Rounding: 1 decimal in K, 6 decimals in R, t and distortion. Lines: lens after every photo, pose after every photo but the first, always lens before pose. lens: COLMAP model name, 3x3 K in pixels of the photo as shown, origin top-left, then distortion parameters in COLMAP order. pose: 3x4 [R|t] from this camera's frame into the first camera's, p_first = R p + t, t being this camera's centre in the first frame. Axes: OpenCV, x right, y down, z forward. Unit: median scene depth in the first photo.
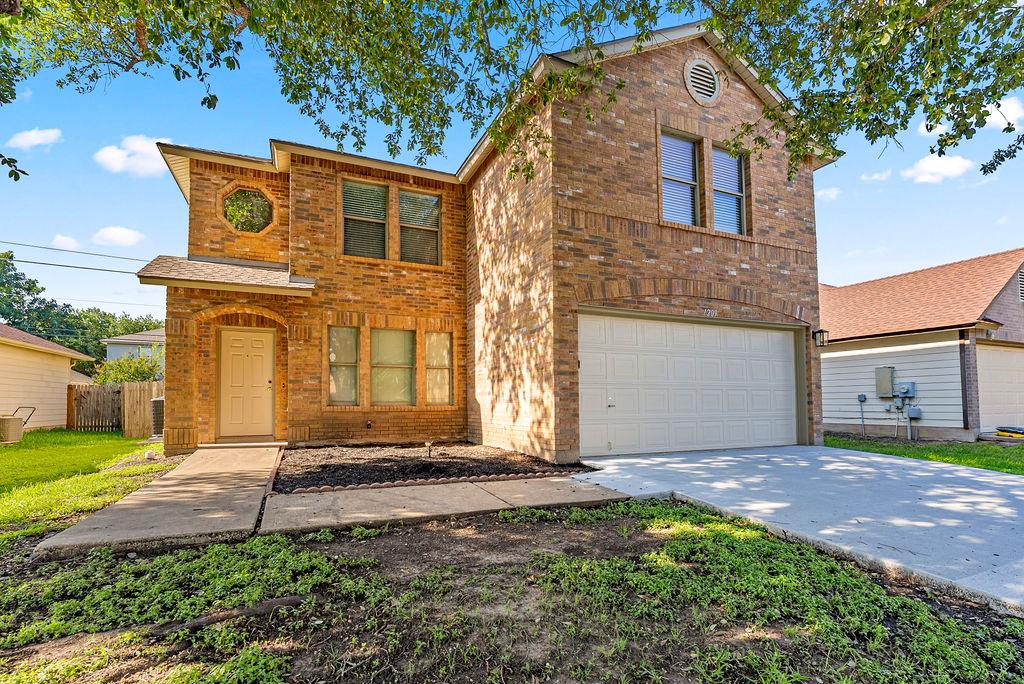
lens RADIAL K [[470.9, 0, 482.9], [0, 470.9, 386.3], [0, 0, 1]] dist [0.002367, -0.000676]
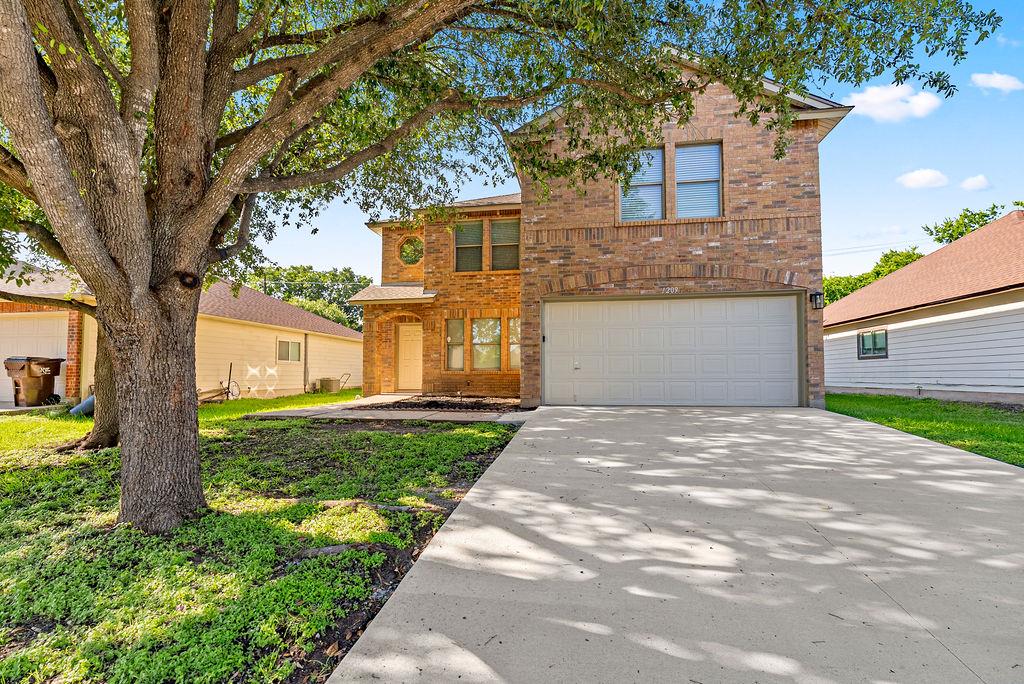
lens RADIAL K [[470.9, 0, 519.8], [0, 470.9, 356.2], [0, 0, 1]] dist [0.002367, -0.000676]
pose [[0.845723, -0.021274, -0.533197, 0.725496], [0.017654, 0.999773, -0.011887, 0.016623], [0.533329, 0.000640, 0.845907, -0.189177]]
